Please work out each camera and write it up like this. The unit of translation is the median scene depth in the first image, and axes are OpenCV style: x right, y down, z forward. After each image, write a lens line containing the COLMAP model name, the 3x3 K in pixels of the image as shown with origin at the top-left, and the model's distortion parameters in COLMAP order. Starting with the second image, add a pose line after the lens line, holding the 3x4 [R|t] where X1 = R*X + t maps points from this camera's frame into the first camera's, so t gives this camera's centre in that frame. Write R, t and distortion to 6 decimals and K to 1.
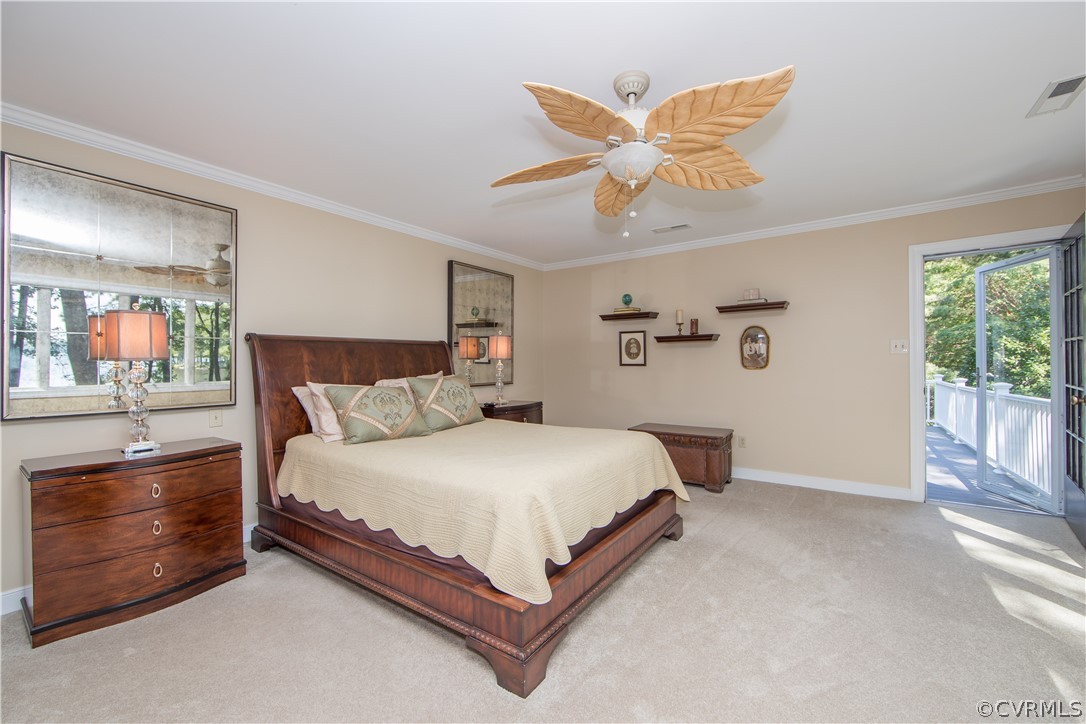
lens RADIAL K [[436.0, 0, 544.3], [0, 436.0, 362.3], [0, 0, 1]] dist [-0.002666, -0.000431]
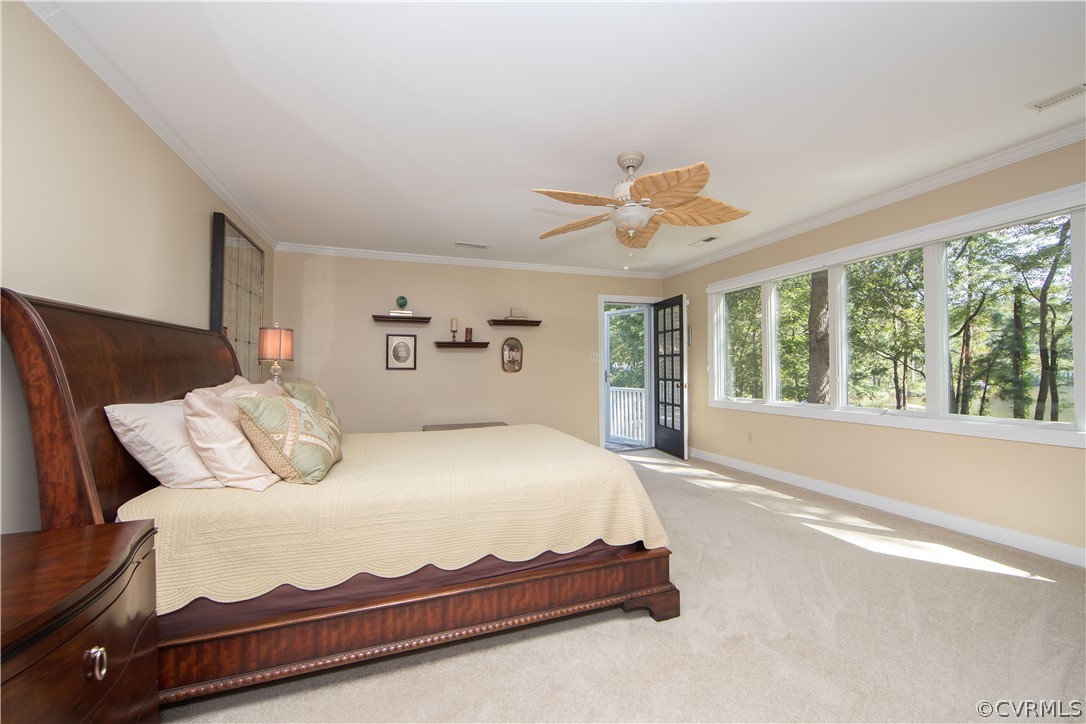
lens RADIAL K [[436.0, 0, 544.9], [0, 436.0, 364.1], [0, 0, 1]] dist [-0.002666, -0.000431]
pose [[0.590409, 0.014376, 0.806976, -0.449355], [-0.004154, 0.999882, -0.014774, 0.010069], [-0.807093, 0.005371, 0.590400, 0.175704]]
